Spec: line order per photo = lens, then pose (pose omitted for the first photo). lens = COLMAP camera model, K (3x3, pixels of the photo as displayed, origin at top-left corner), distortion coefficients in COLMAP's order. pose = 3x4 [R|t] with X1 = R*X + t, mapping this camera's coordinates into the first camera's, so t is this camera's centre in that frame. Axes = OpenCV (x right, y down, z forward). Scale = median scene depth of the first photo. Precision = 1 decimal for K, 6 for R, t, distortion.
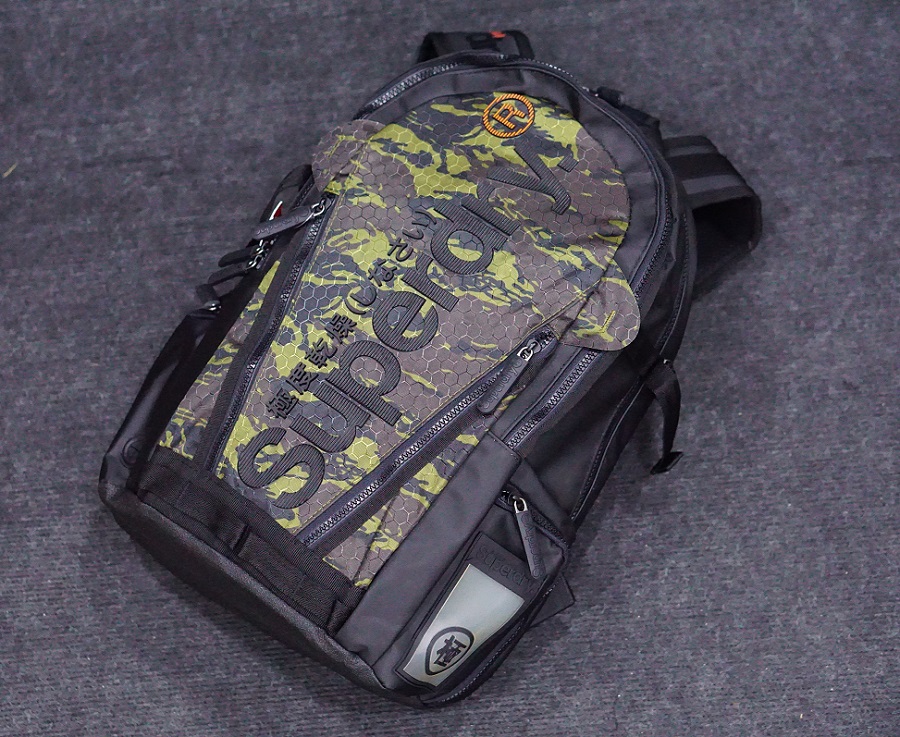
lens RADIAL K [[2351.5, 0, 446.9], [0, 2351.5, 370.8], [0, 0, 1]] dist [0.121405, 0.000000]
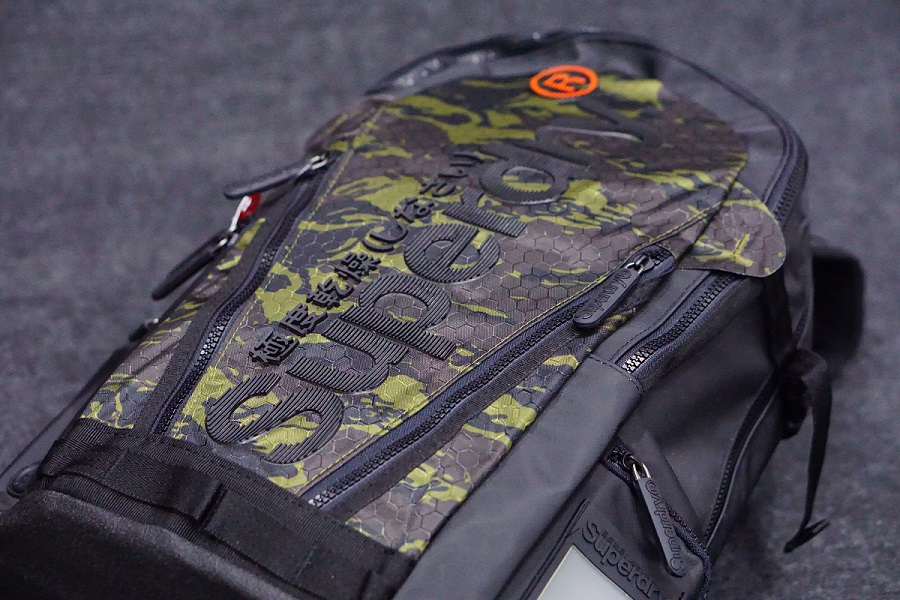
lens RADIAL K [[1987.3, 0, 453.2], [0, 1987.3, 300.5], [0, 0, 1]] dist [0.129206, 0.000000]
pose [[0.992811, 0.033711, 0.114844, -0.084677], [0.029585, 0.860619, -0.508389, 0.291730], [-0.115975, 0.508132, 0.853435, 0.499950]]
